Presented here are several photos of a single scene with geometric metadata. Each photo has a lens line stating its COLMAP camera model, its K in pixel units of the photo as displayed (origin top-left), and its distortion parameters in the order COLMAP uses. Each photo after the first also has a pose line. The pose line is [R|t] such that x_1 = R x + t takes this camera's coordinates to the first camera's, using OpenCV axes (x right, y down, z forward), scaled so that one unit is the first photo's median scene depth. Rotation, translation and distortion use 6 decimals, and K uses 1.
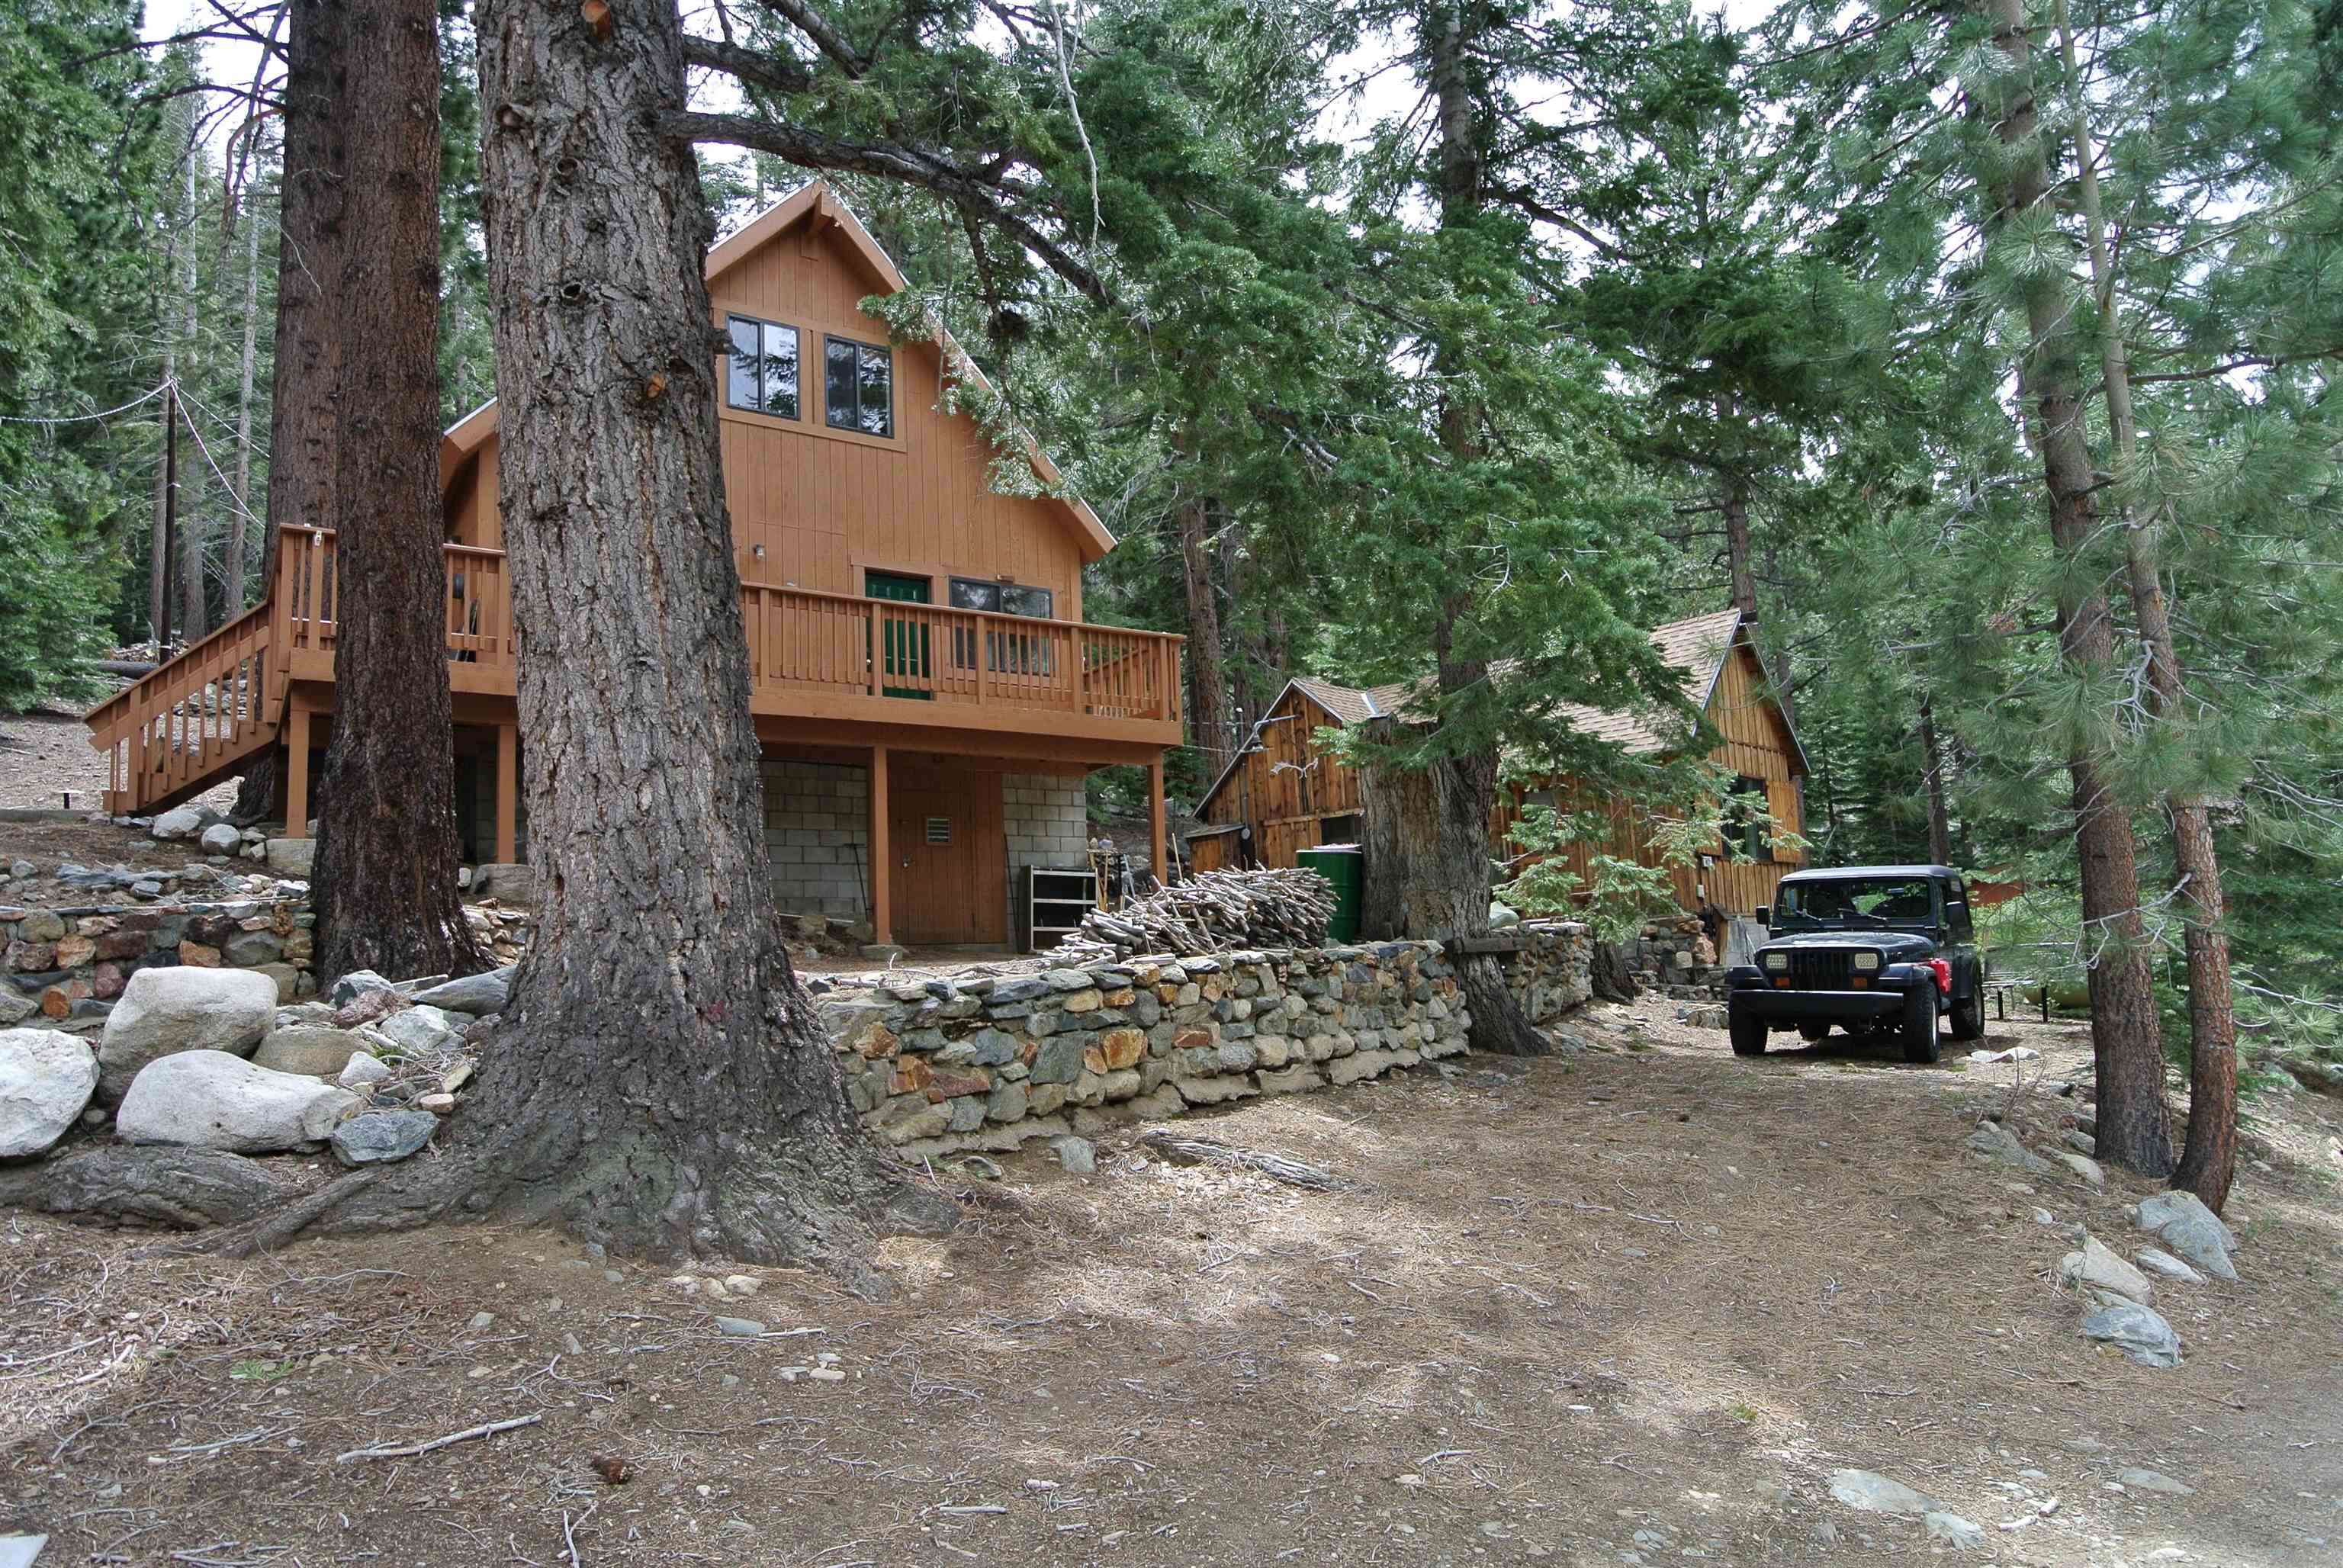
lens RADIAL K [[1444.0, 0, 1176.3], [0, 1444.0, 827.5], [0, 0, 1]] dist [0.005563, -0.031836]
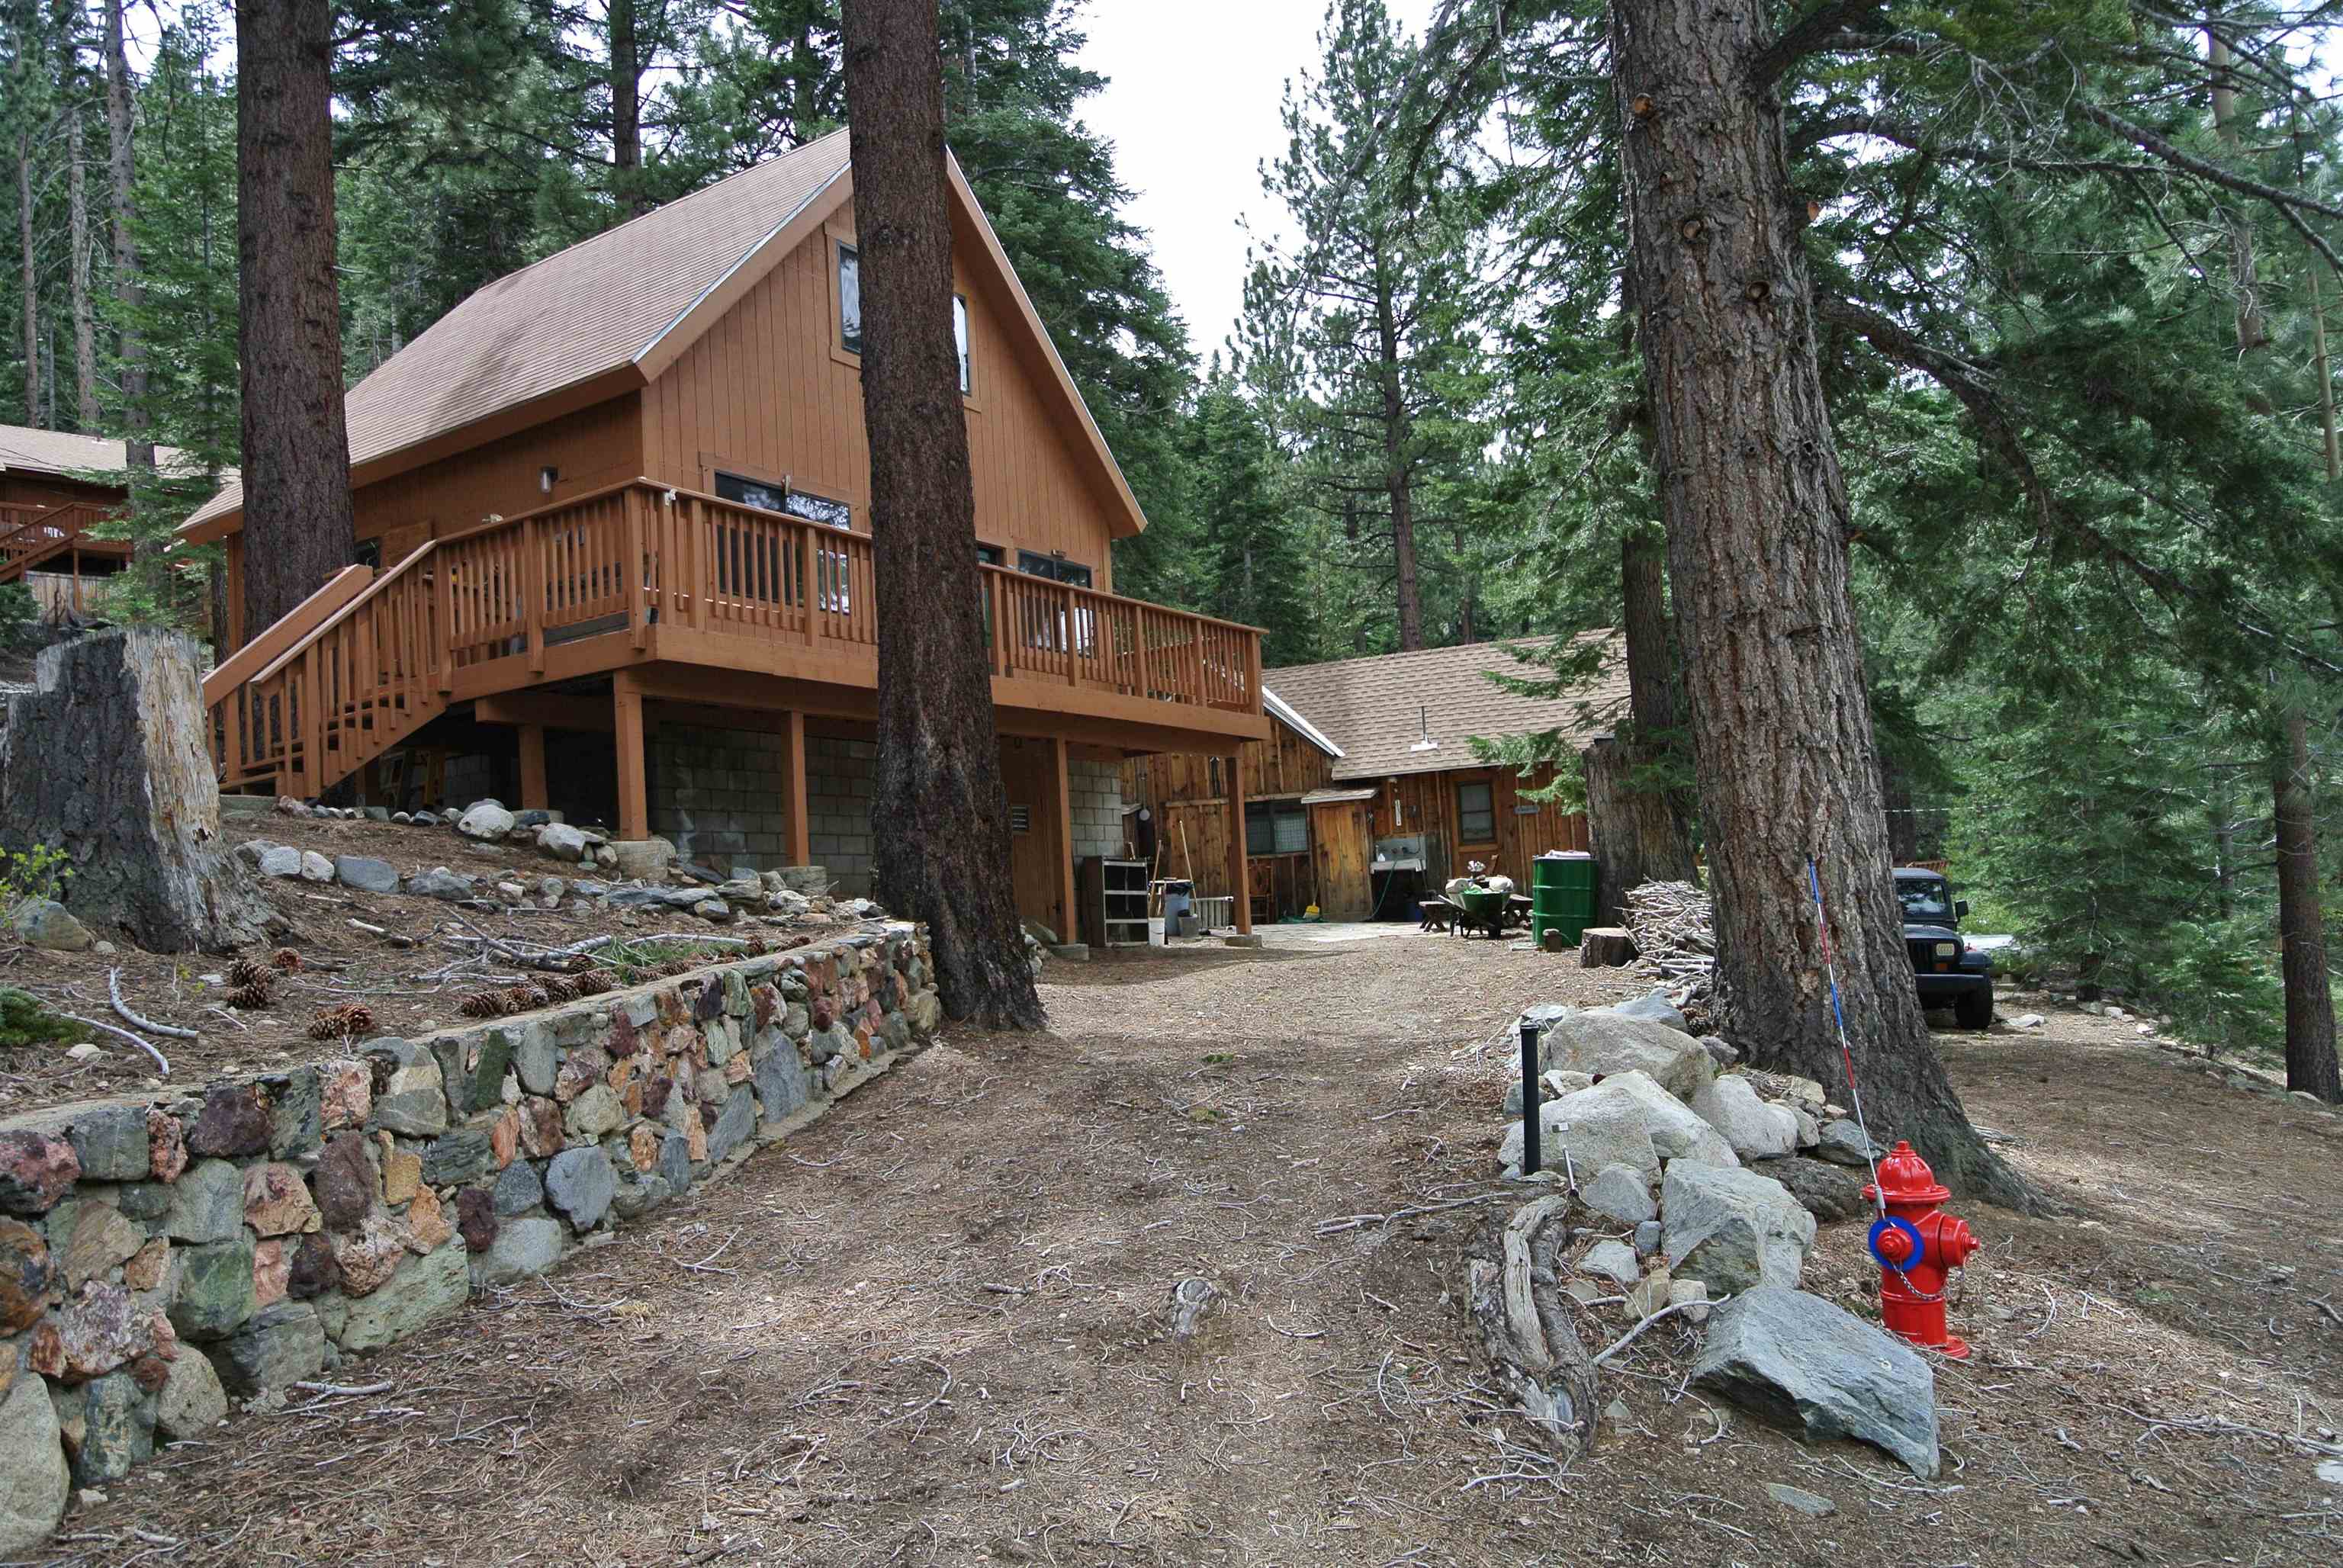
lens RADIAL K [[1622.8, 0, 1180.6], [0, 1622.8, 828.7], [0, 0, 1]] dist [0.004881, -0.029381]
pose [[0.919794, 0.012569, 0.392201, -0.946313], [-0.026121, 0.999231, 0.029237, -0.049943], [-0.391532, -0.037137, 0.919415, -0.045402]]
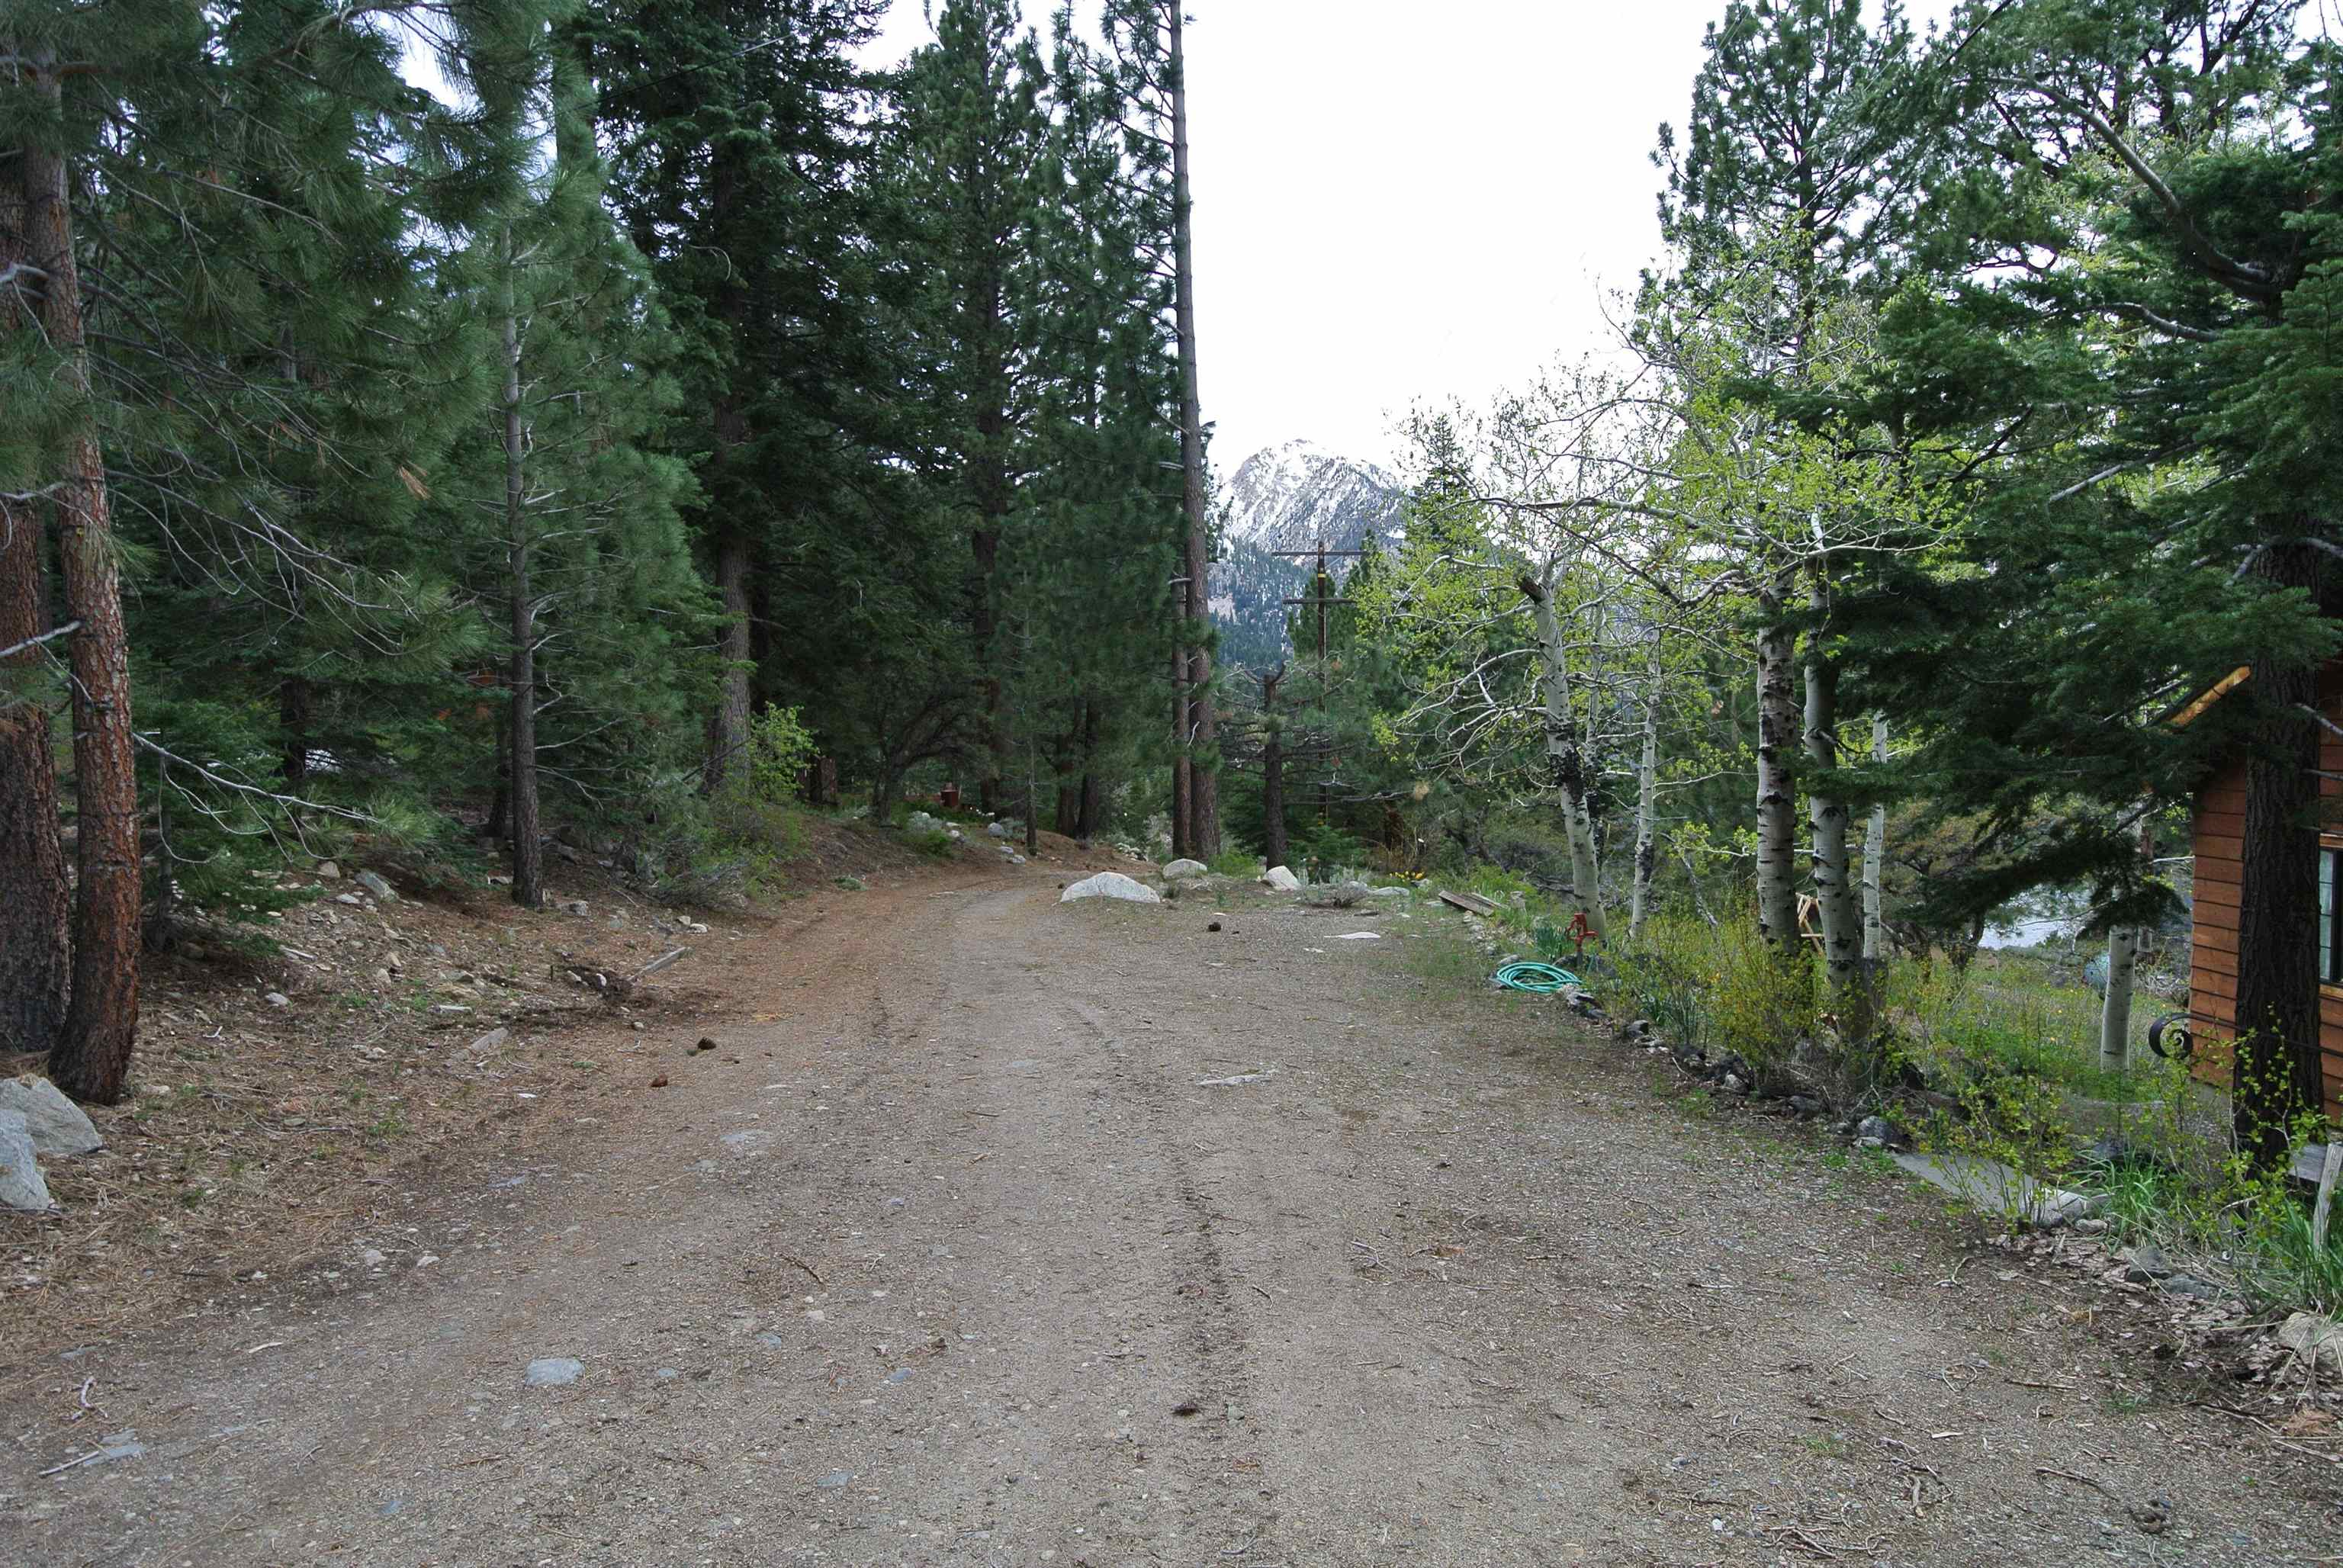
lens RADIAL K [[1444.0, 0, 1176.3], [0, 1444.0, 827.5], [0, 0, 1]] dist [0.005563, -0.031836]
pose [[0.501542, -0.021469, 0.864867, 0.316785], [-0.100340, 0.991502, 0.082800, 0.016873], [-0.859295, -0.128308, 0.495126, 0.159565]]
